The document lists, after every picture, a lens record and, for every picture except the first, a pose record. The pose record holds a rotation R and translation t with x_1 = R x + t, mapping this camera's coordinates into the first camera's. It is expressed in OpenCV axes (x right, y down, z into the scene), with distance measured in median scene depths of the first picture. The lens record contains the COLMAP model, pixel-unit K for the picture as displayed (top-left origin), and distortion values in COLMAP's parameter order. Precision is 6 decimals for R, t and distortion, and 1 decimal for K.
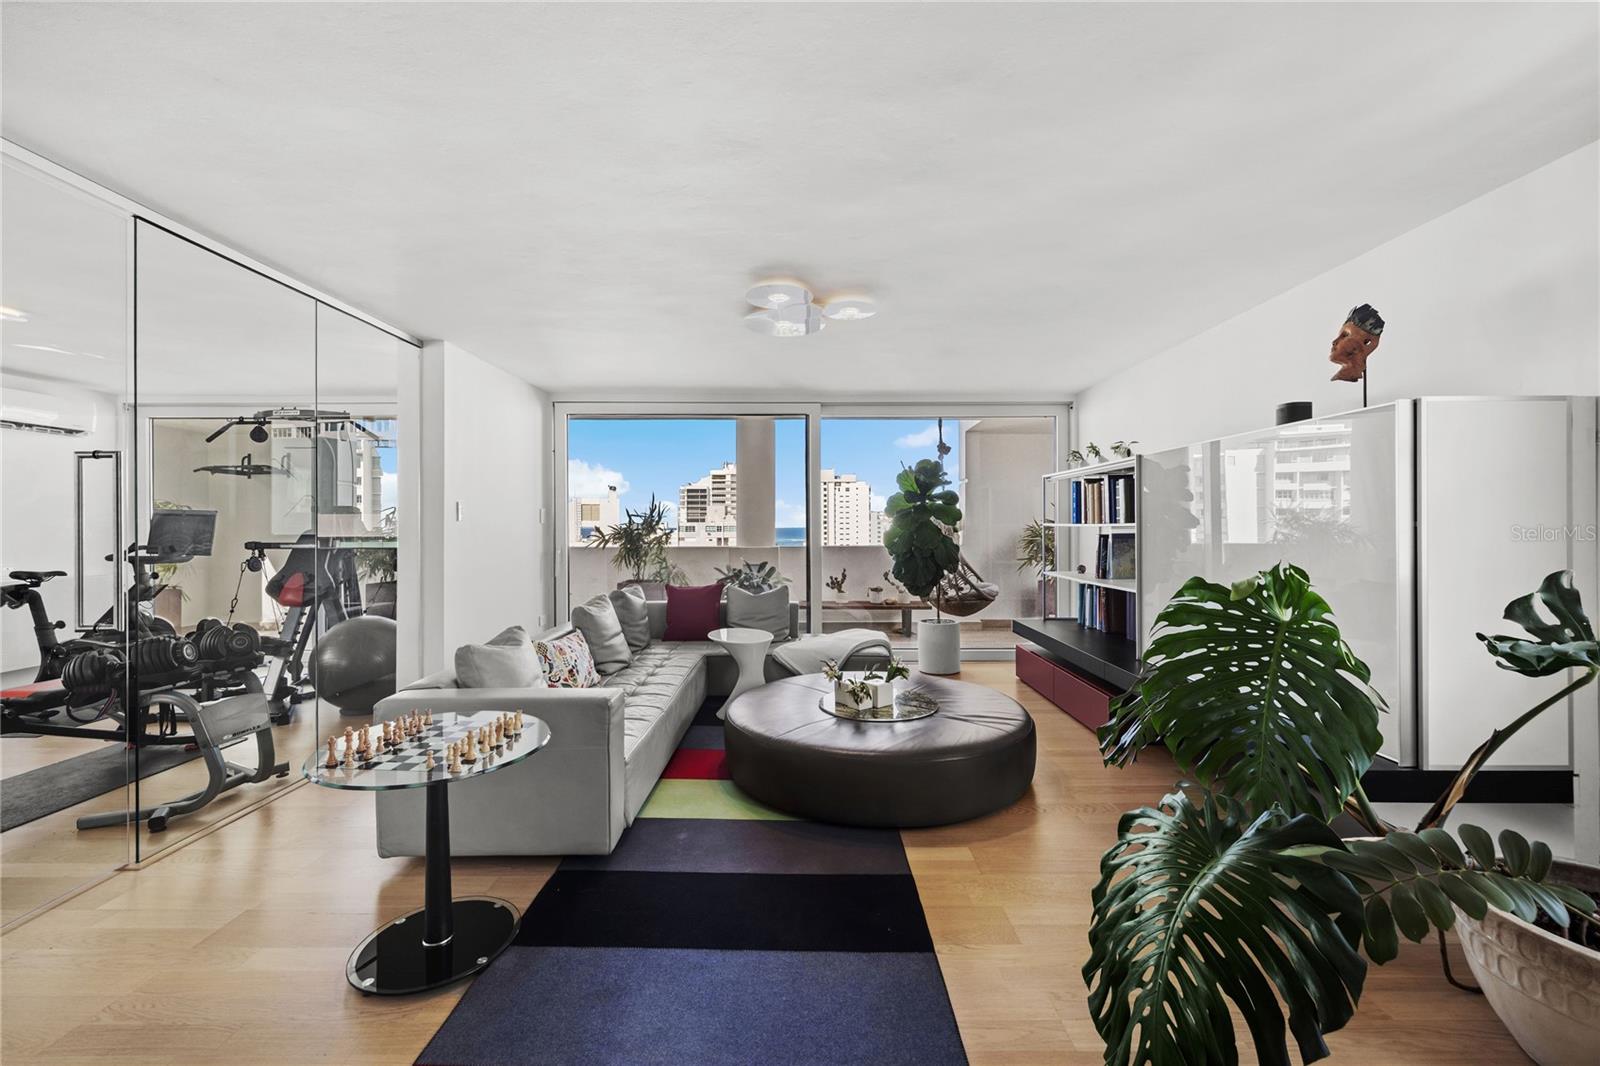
lens RADIAL K [[633.6, 0, 800.0], [0, 633.6, 533.0], [0, 0, 1]] dist [0.000474, 0.000080]
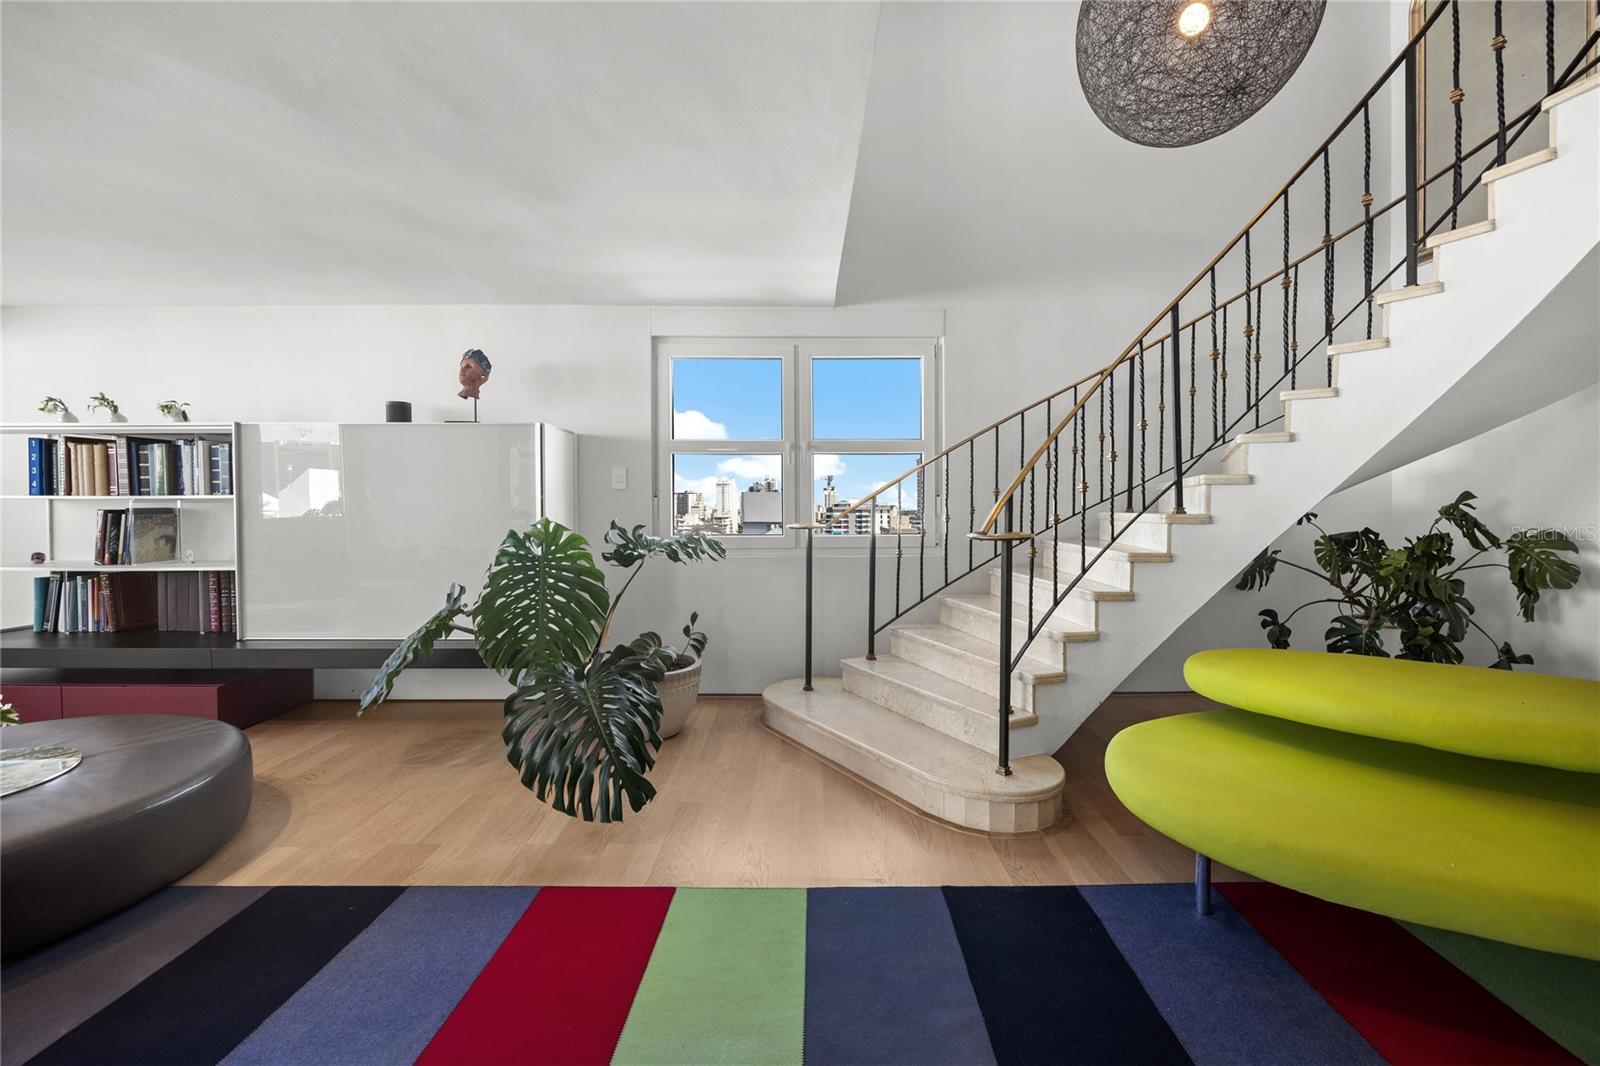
lens RADIAL K [[686.5, 0, 800.0], [0, 686.5, 533.0], [0, 0, 1]] dist [-0.023149, -0.000112]
pose [[-0.014515, -0.027866, 0.999506, -0.721834], [0.008415, 0.999573, 0.027990, 0.029872], [-0.999859, 0.008817, -0.014275, 0.273247]]
